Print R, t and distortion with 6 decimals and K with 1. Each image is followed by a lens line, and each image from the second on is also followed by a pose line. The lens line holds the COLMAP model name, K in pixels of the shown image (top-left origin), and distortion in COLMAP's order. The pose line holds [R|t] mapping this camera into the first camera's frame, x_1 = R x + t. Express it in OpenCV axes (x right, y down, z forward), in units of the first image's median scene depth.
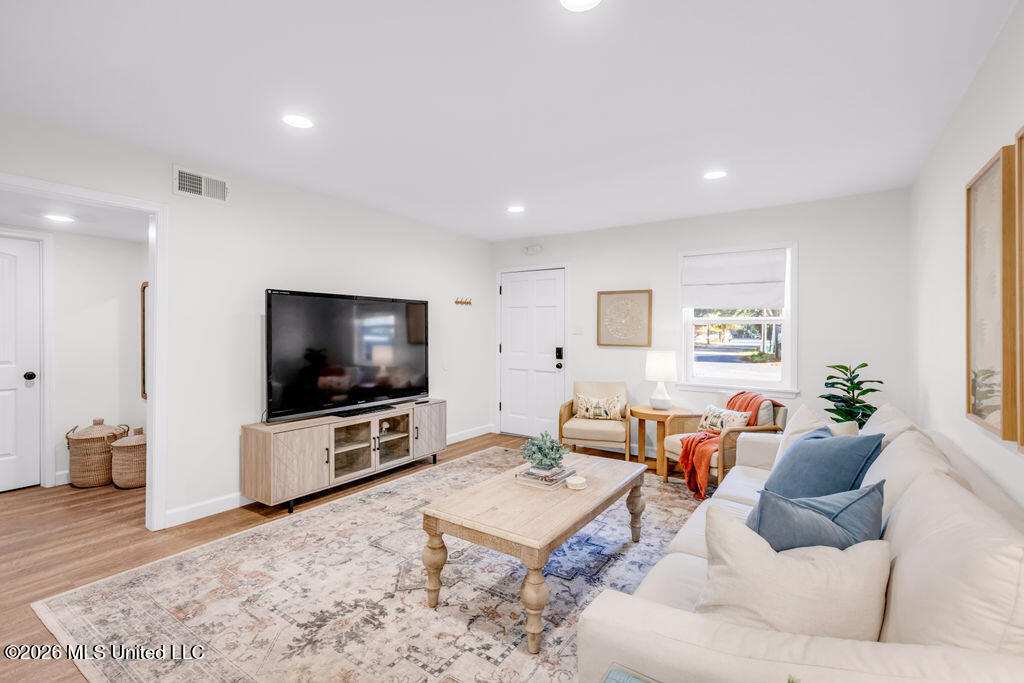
lens RADIAL K [[461.8, 0, 516.2], [0, 461.8, 335.4], [0, 0, 1]] dist [0.009492, 0.000142]
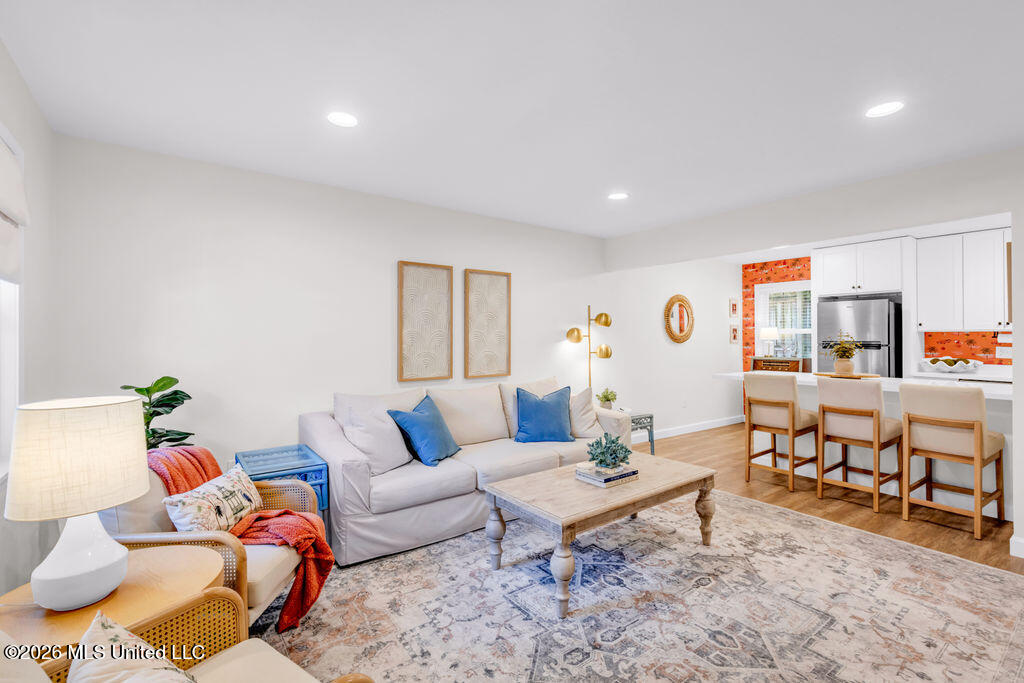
lens RADIAL K [[464.1, 0, 517.9], [0, 464.1, 335.1], [0, 0, 1]] dist [0.011835, -0.000233]
pose [[-0.948090, -0.000609, 0.318002, -0.051692], [-0.000172, 0.999999, 0.001402, -0.009806], [-0.318003, 0.001275, -0.948089, 1.380072]]
